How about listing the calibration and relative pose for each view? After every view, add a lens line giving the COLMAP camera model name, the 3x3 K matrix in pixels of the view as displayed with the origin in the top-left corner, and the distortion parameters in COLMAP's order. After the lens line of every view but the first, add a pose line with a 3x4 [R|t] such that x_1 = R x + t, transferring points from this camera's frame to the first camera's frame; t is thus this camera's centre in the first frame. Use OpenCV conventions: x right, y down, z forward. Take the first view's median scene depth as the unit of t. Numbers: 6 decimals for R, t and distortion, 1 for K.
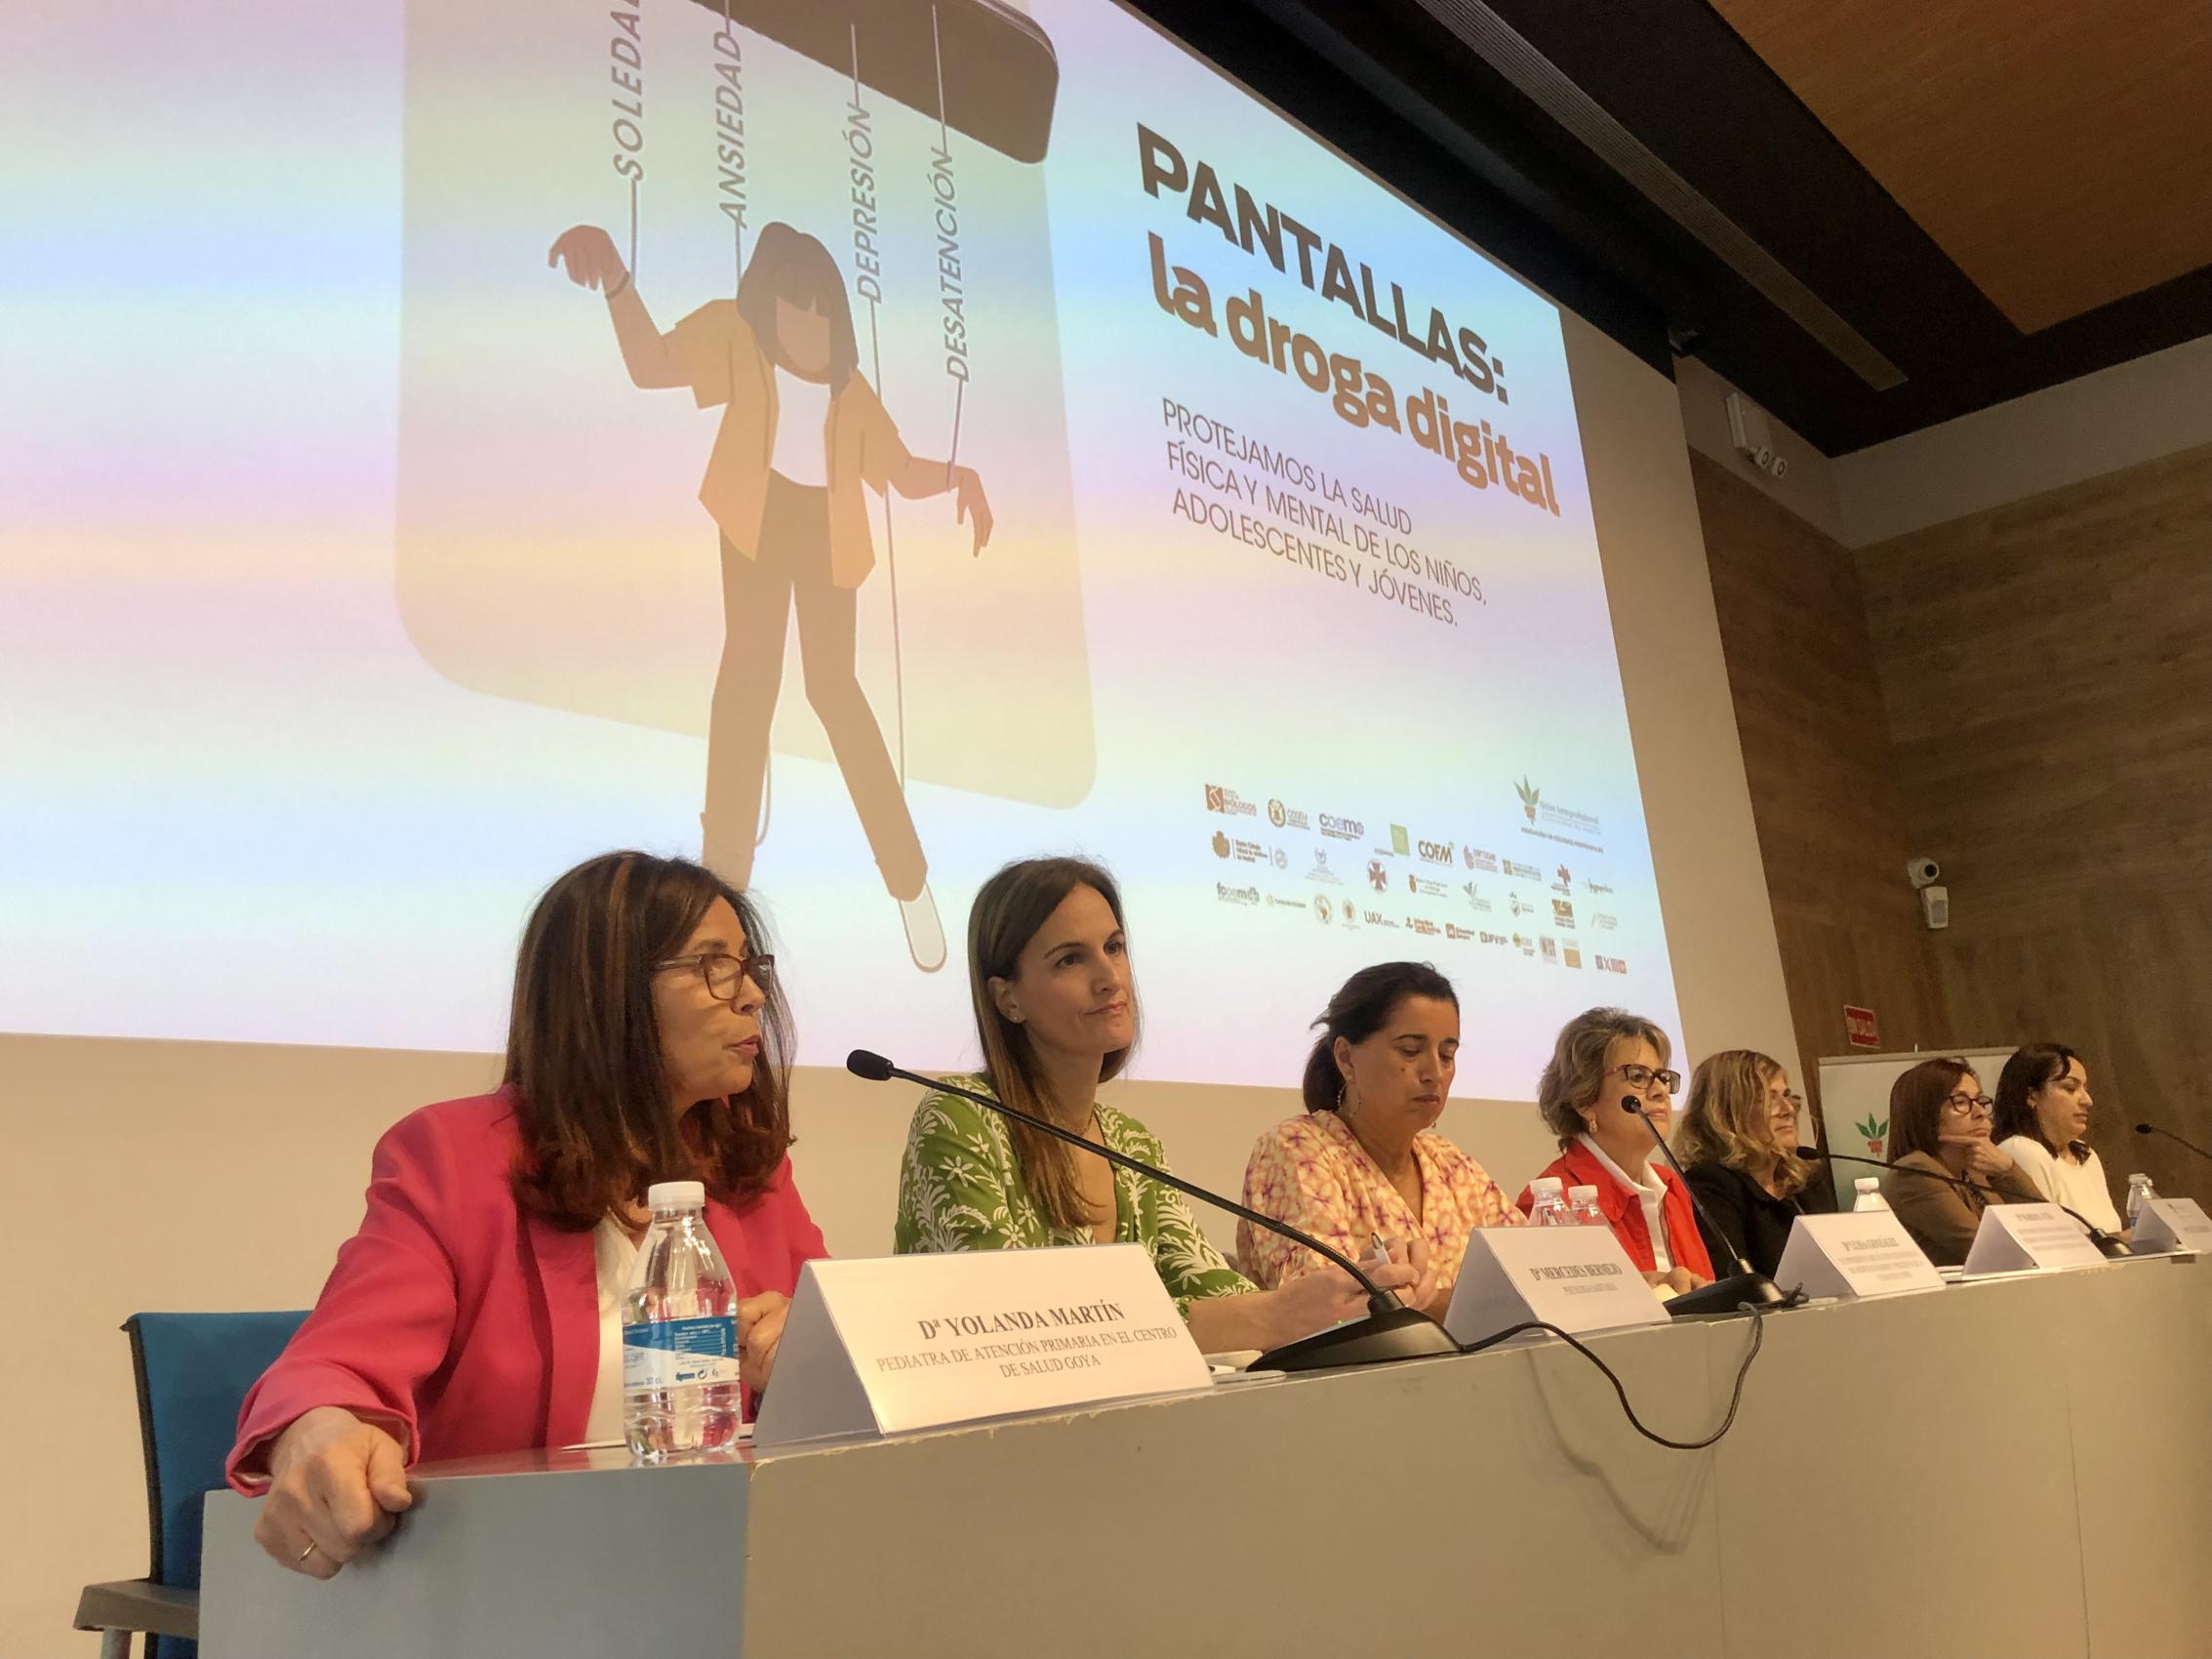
lens RADIAL K [[1810.4, 0, 1106.0], [0, 1810.4, 829.5], [0, 0, 1]] dist [0.077041, -0.202352]
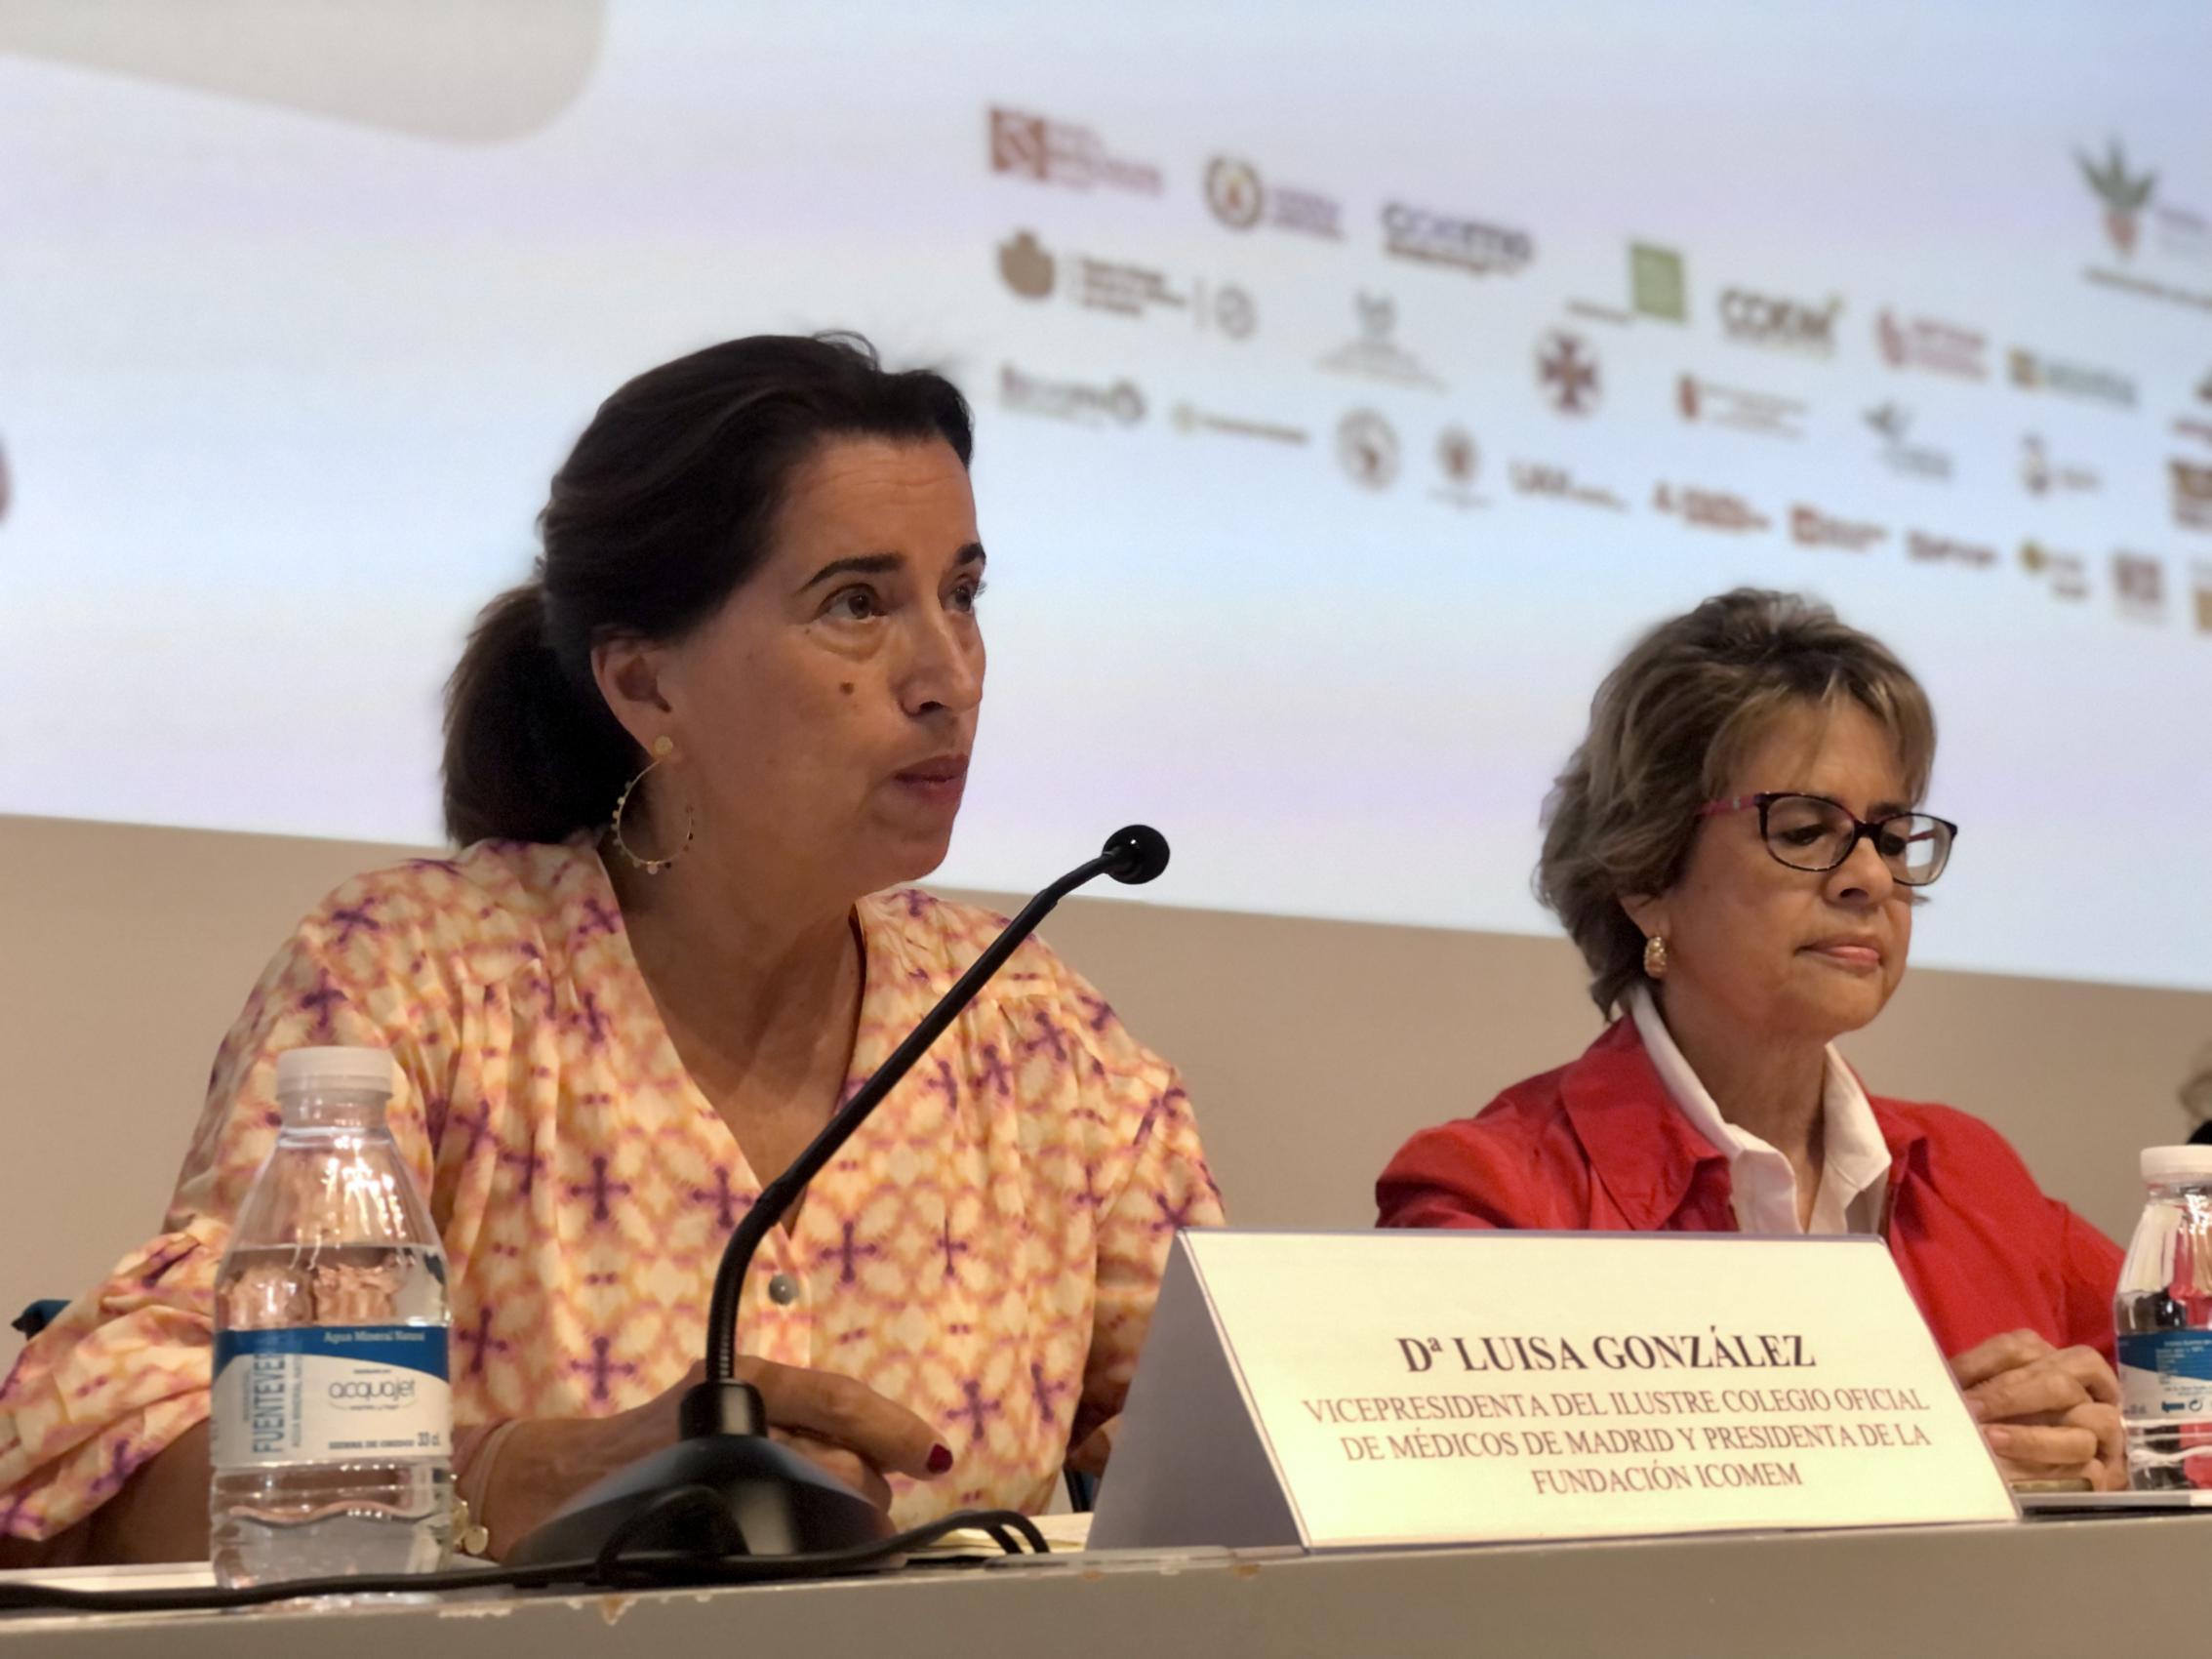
lens RADIAL K [[3553.0, 0, 1100.6], [0, 3553.0, 923.3], [0, 0, 1]] dist [0.030113, 0.292644]
pose [[0.976508, 0.007875, -0.215336, 0.205641], [0.015452, 0.994200, 0.106431, 0.056795], [0.214925, -0.107258, 0.970723, 0.229828]]
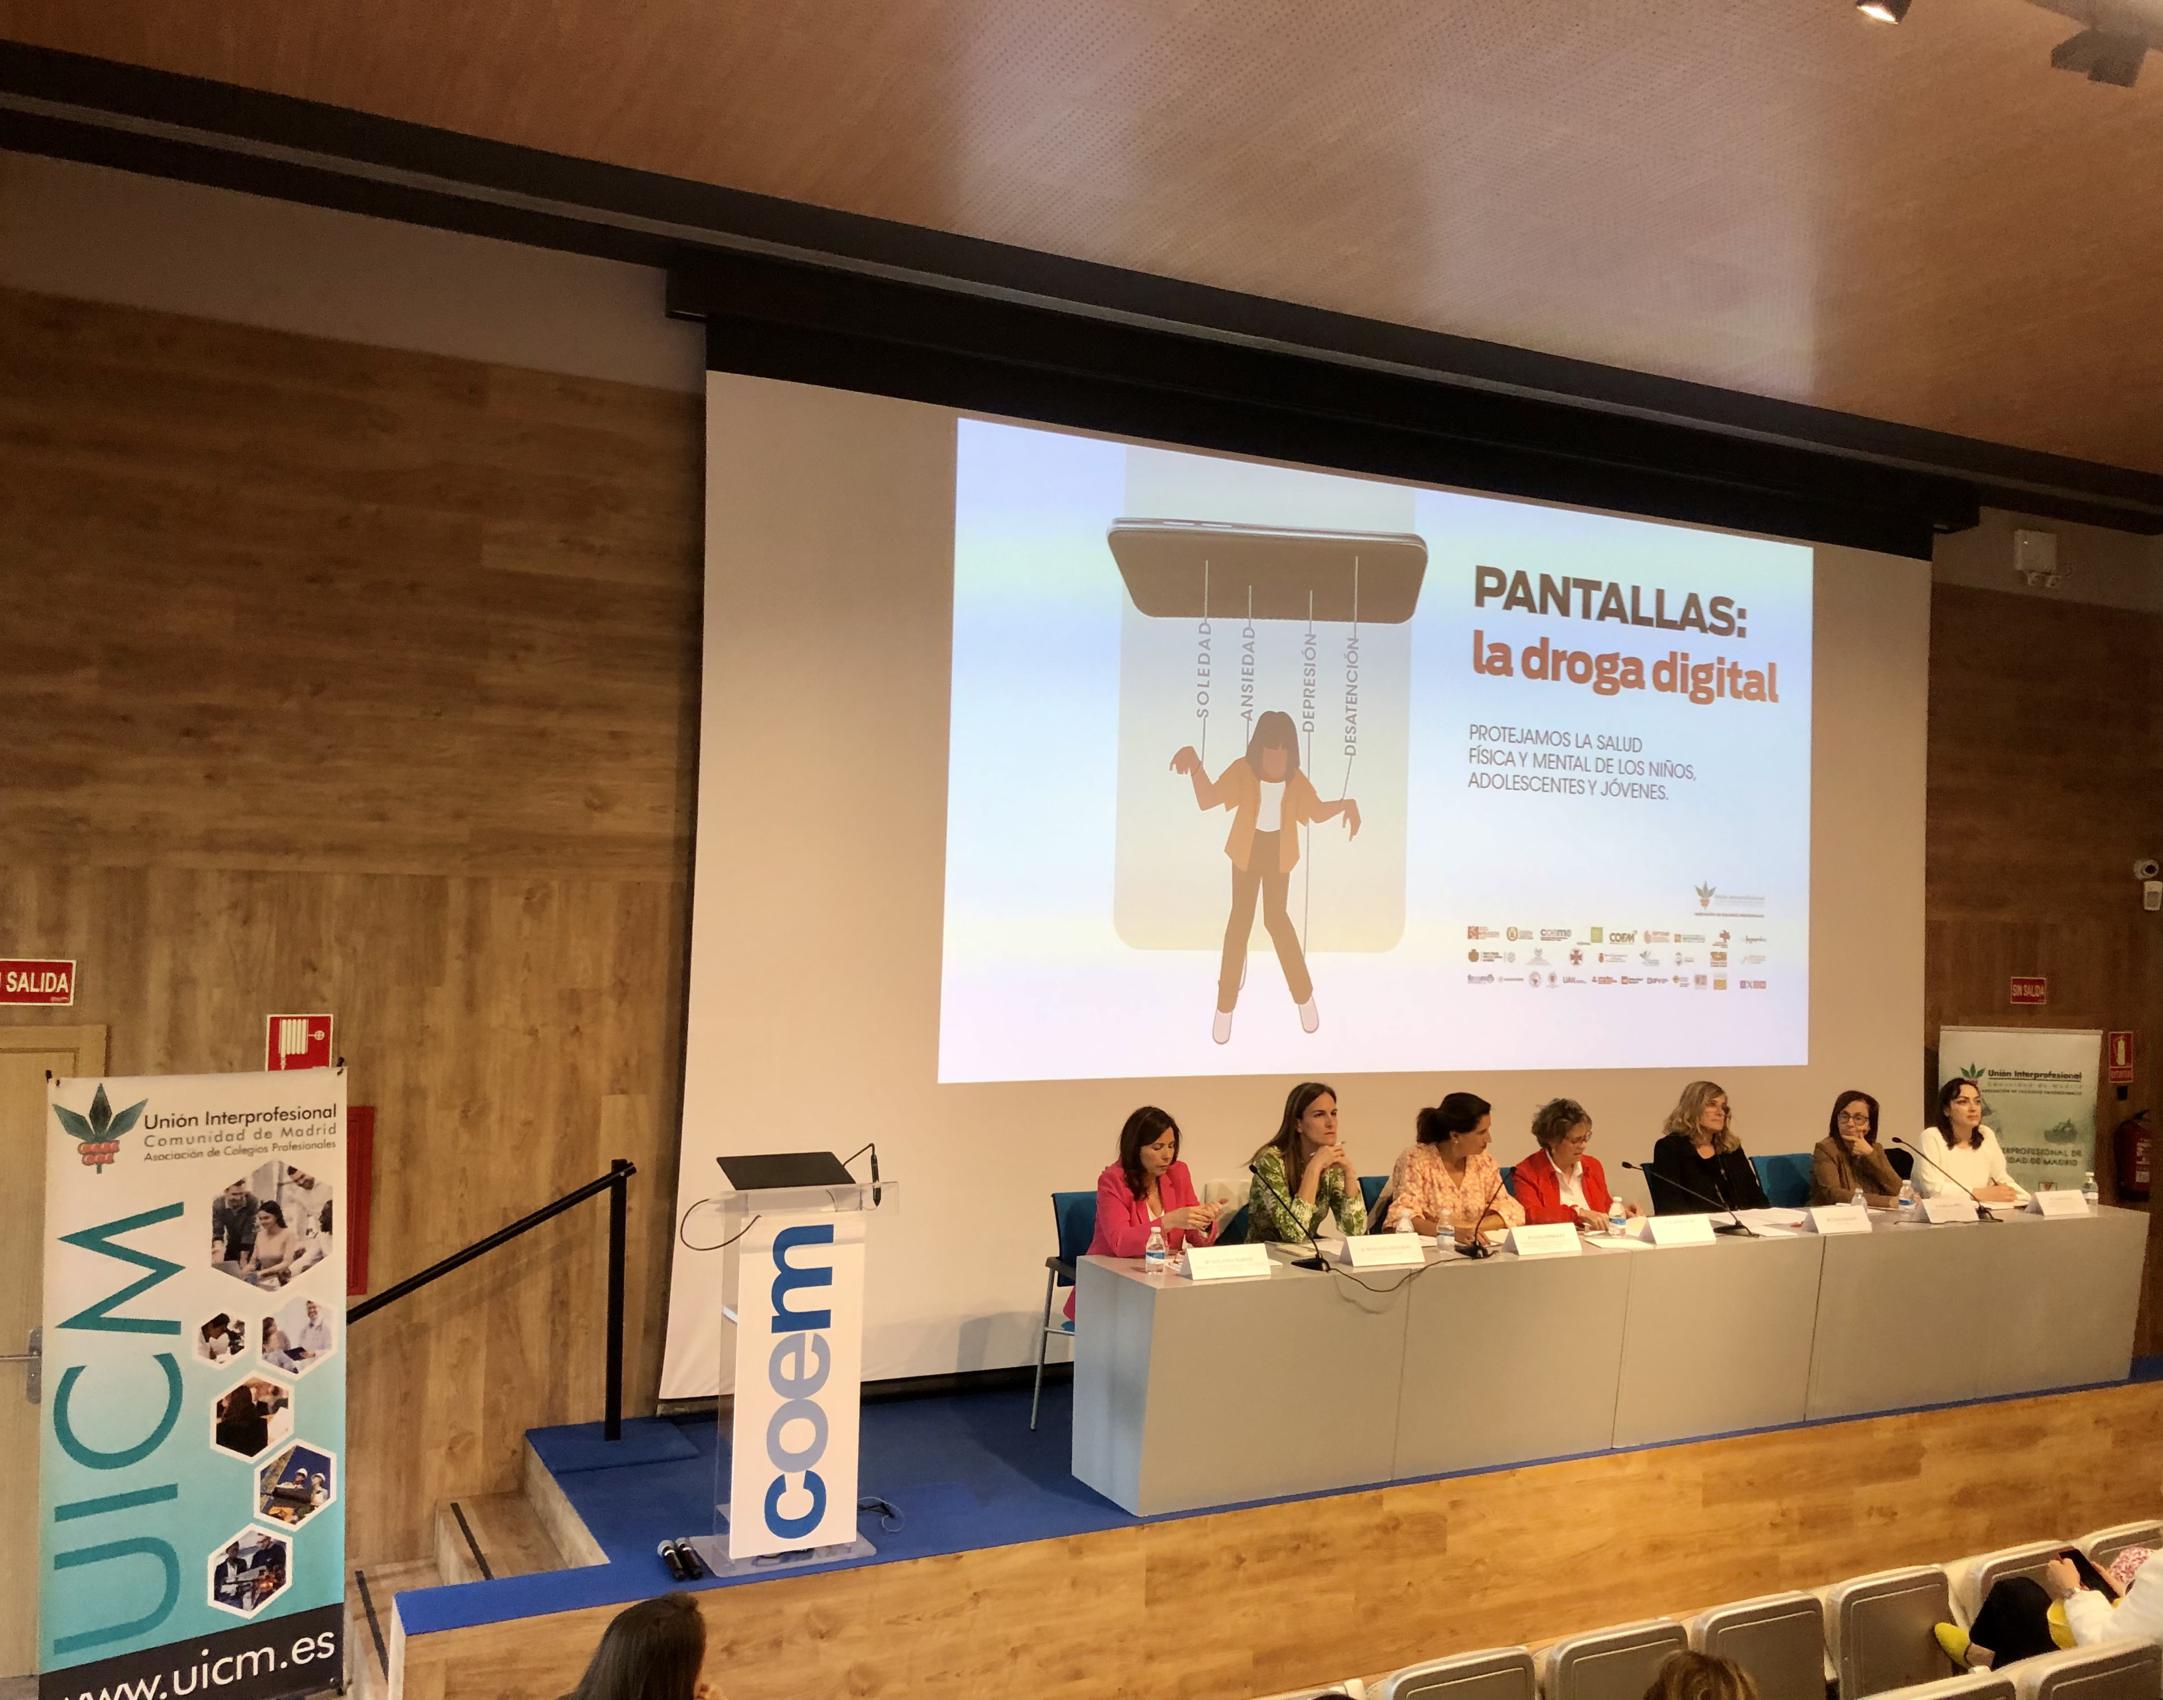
lens RADIAL K [[1828.8, 0, 1123.7], [0, 1828.8, 835.4], [0, 0, 1]] dist [0.044408, -0.088262]
pose [[0.931207, 0.094800, -0.351947, 0.362191], [-0.011350, 0.972659, 0.231962, -0.531712], [0.364315, -0.212010, 0.906822, -0.907239]]
